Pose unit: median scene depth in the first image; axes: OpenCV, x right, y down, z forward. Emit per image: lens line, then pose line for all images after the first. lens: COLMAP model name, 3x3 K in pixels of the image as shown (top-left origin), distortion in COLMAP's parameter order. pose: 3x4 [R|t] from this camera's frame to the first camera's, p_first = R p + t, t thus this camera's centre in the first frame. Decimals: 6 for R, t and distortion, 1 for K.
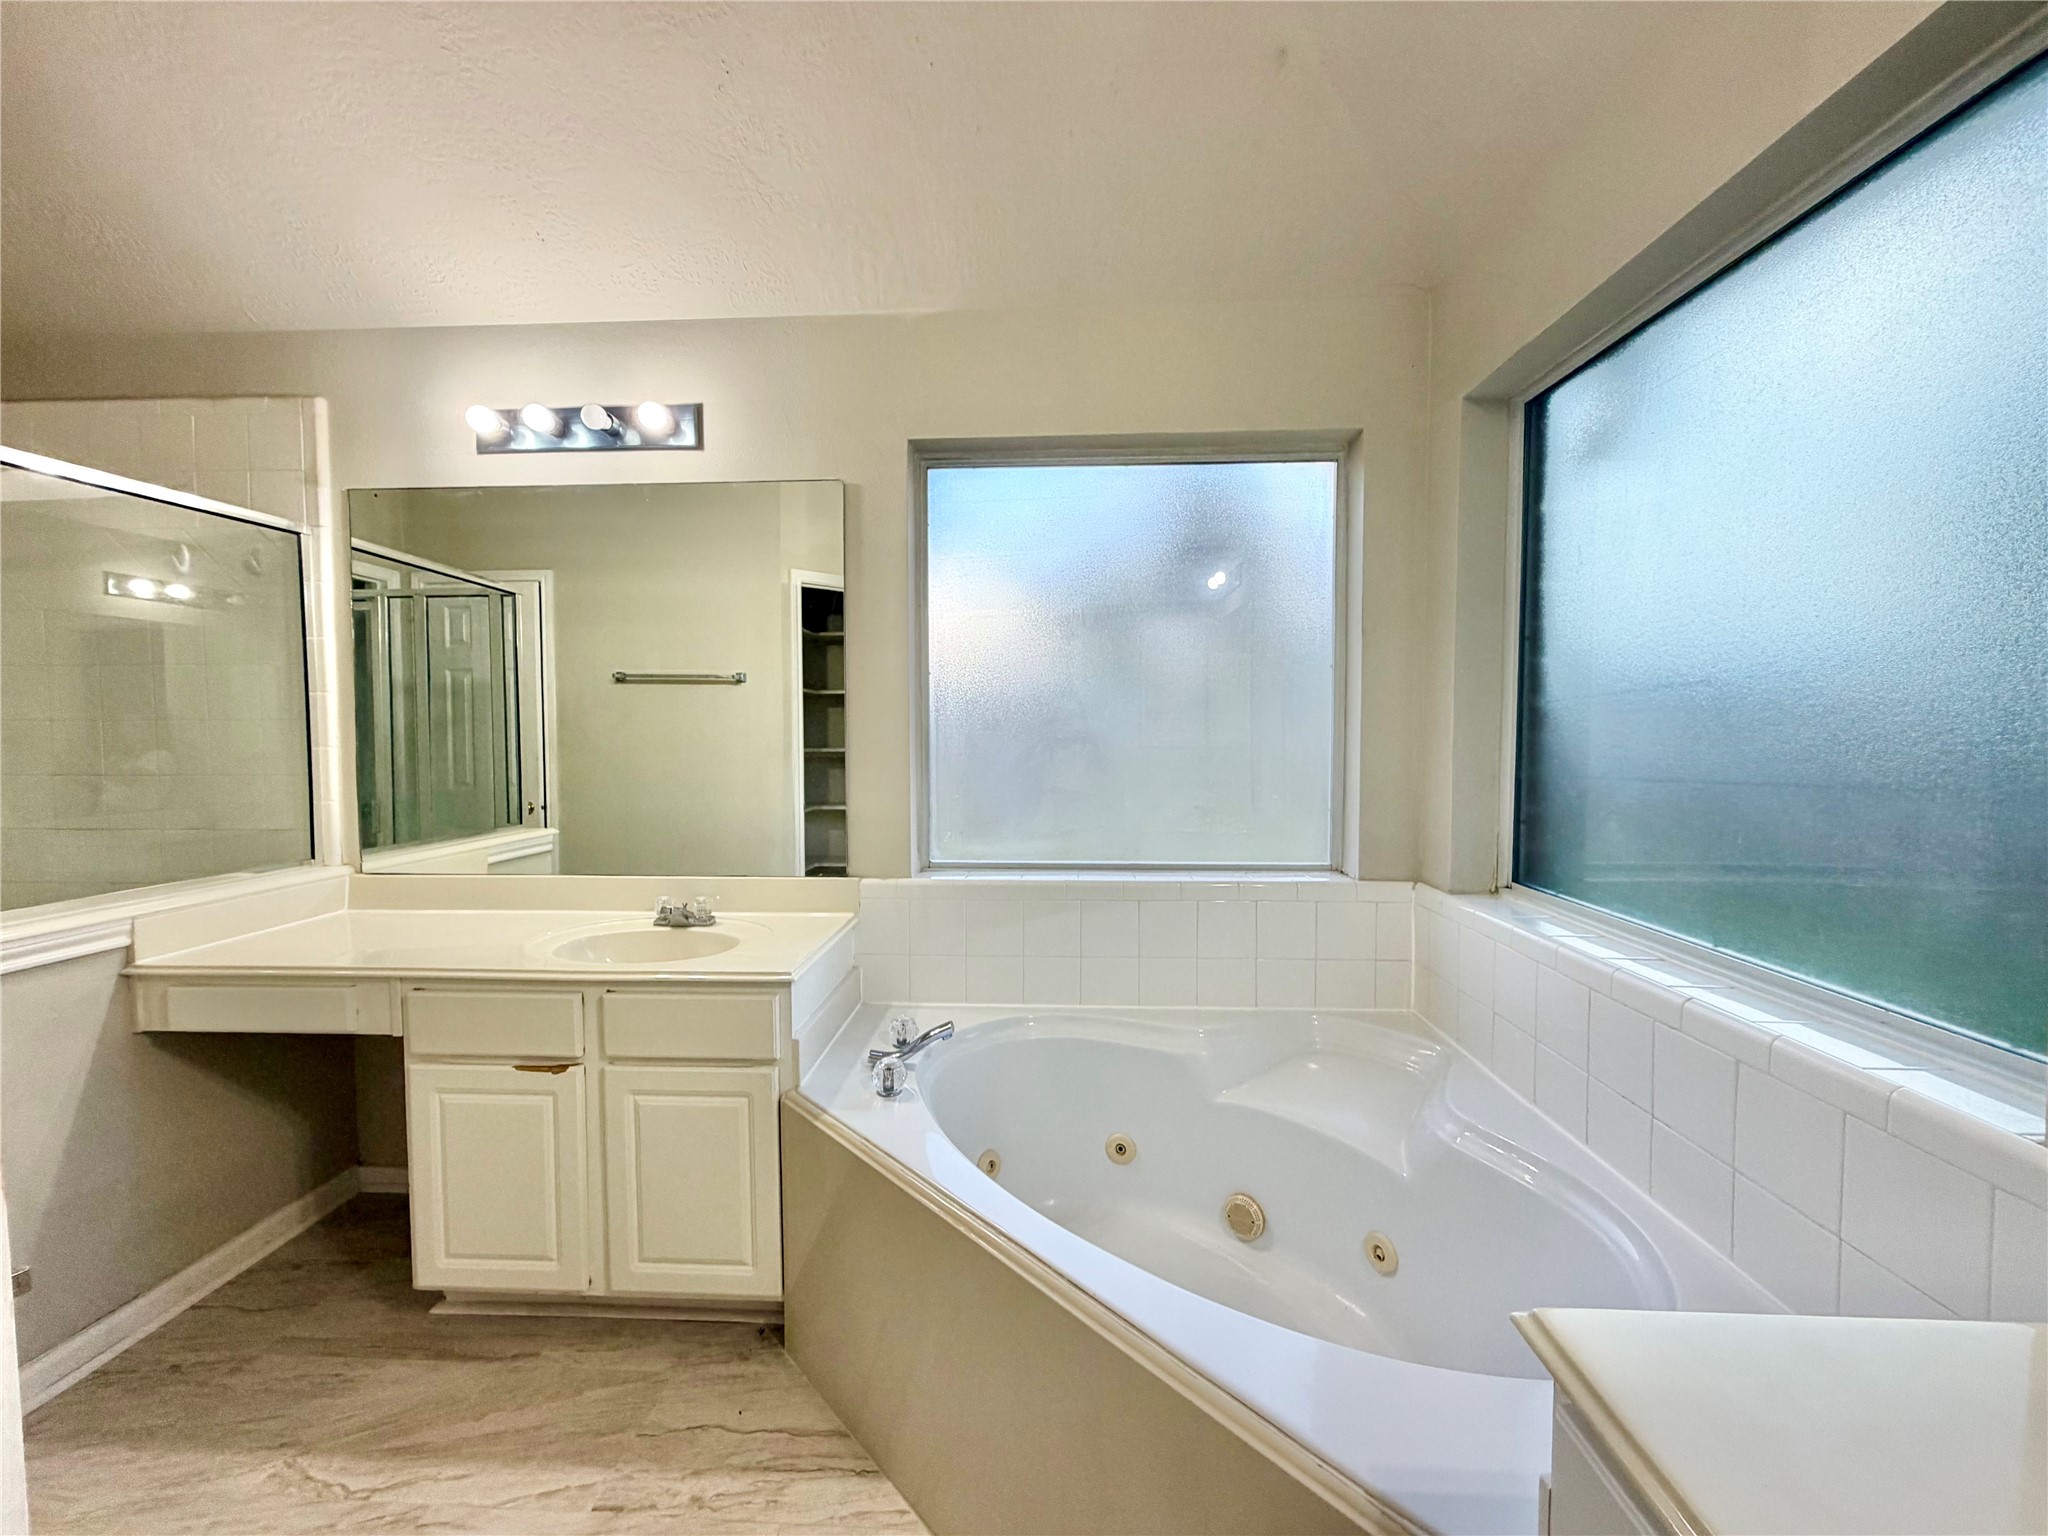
lens RADIAL K [[816.4, 0, 1017.3], [0, 816.4, 767.3], [0, 0, 1]] dist [0.000903, -0.000420]
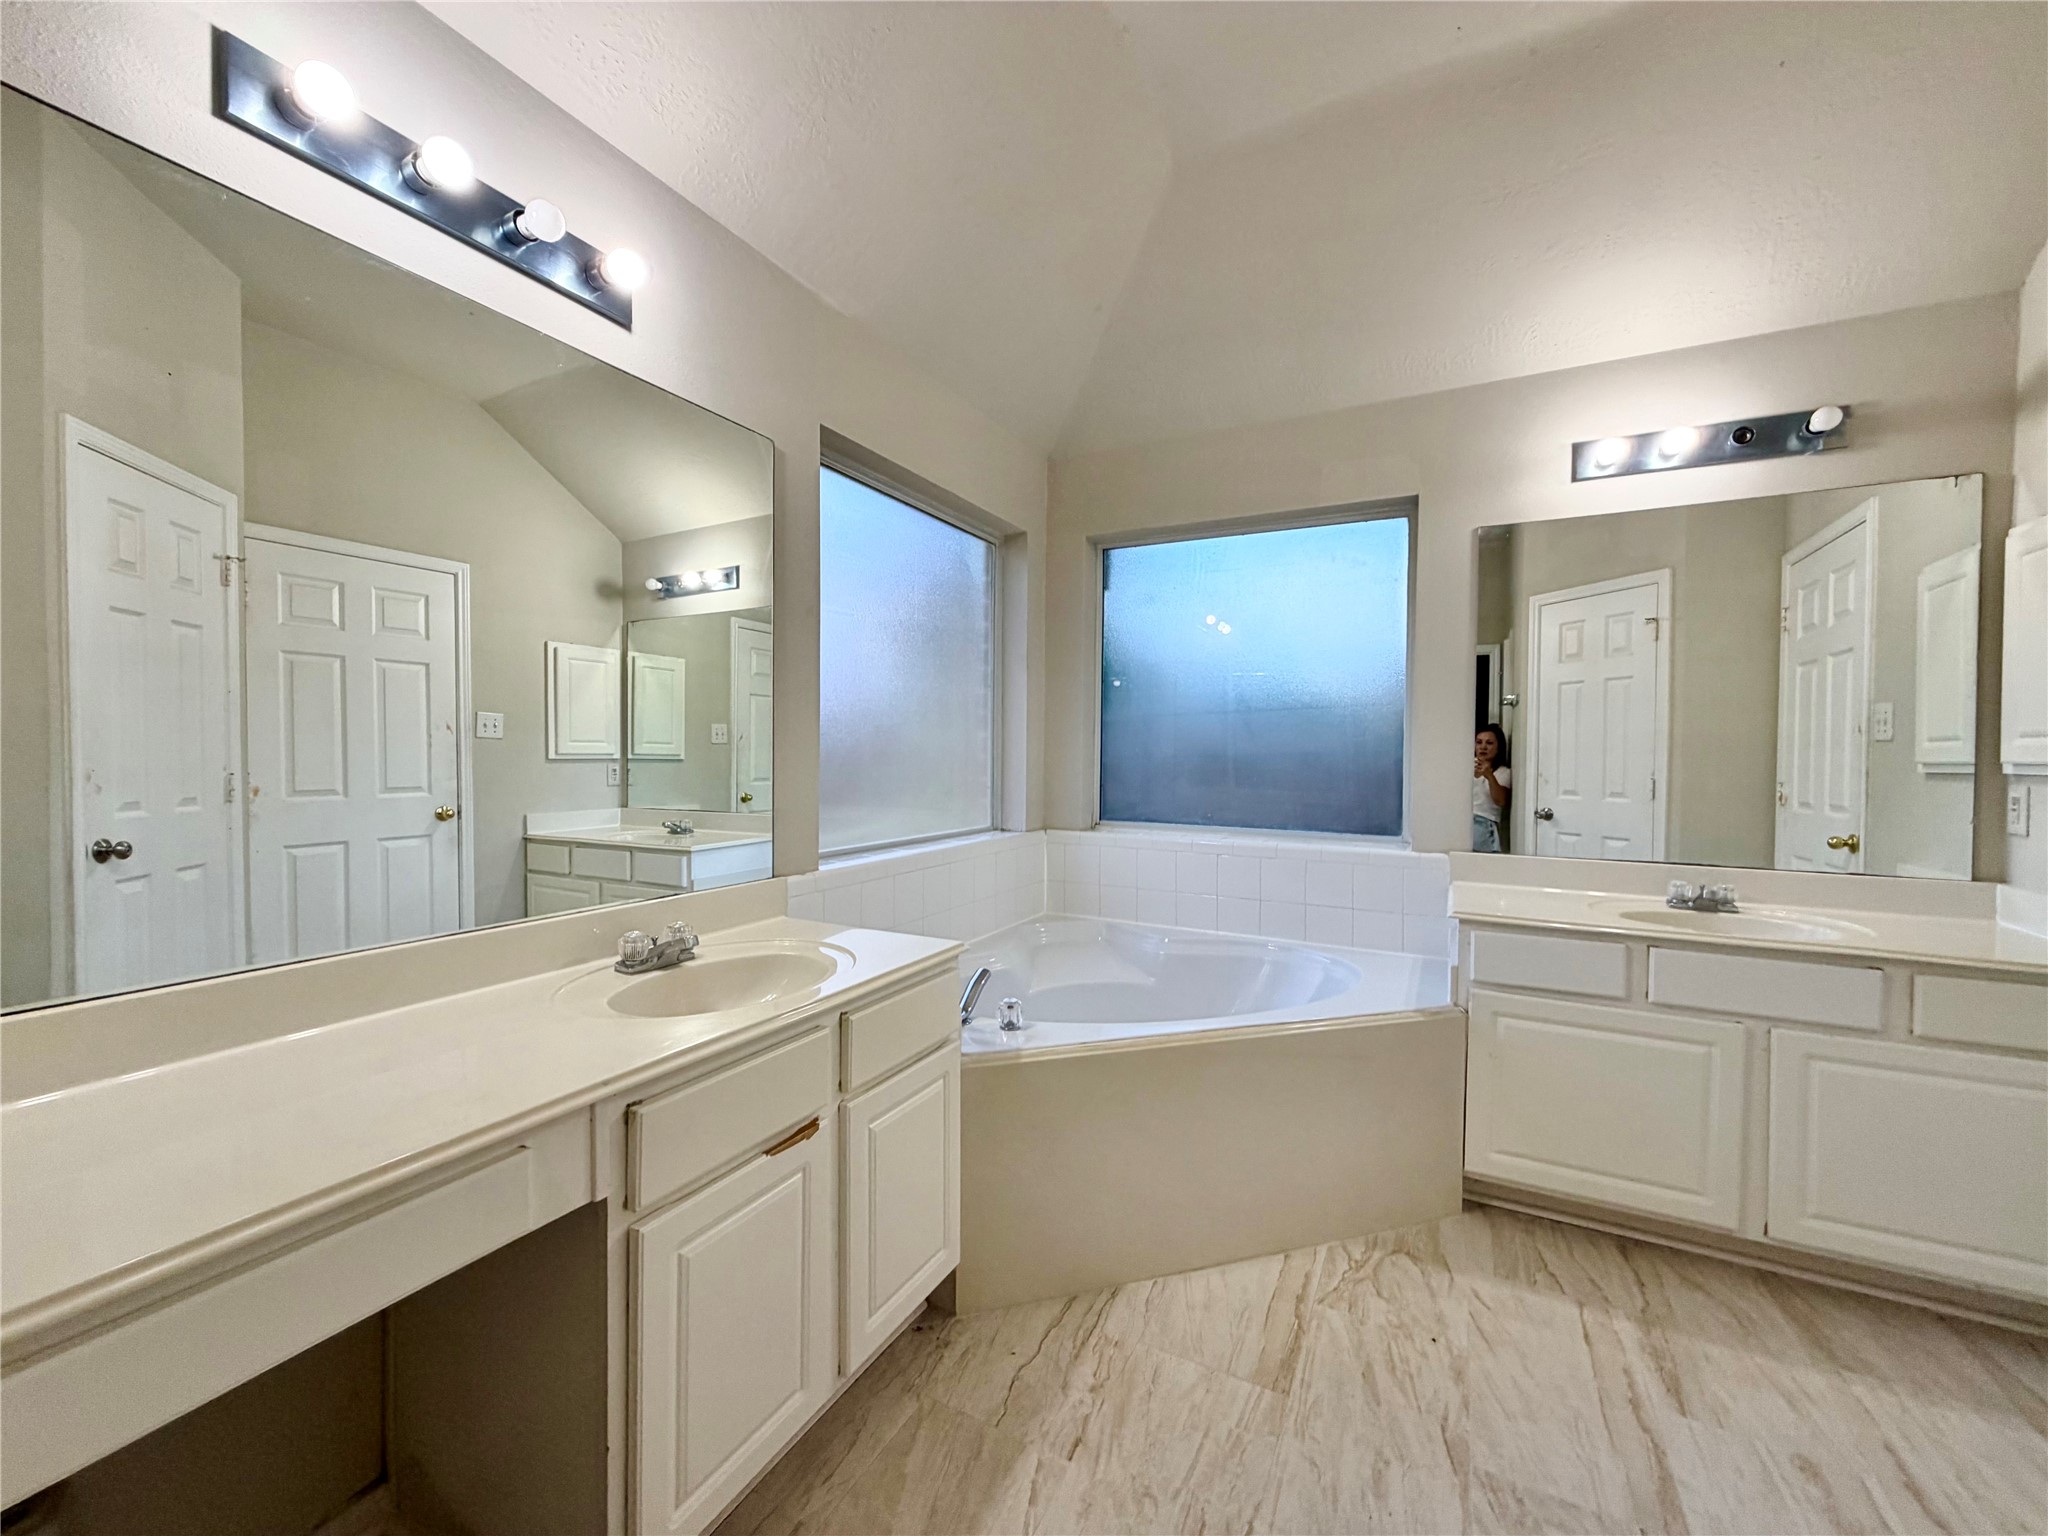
lens RADIAL K [[816.4, 0, 1018.6], [0, 816.4, 767.0], [0, 0, 1]] dist [0.000903, -0.000420]
pose [[0.417847, -0.007710, 0.908485, -1.205742], [0.030141, 0.999531, -0.005380, 0.033719], [-0.908017, 0.029631, 0.417883, 0.493398]]
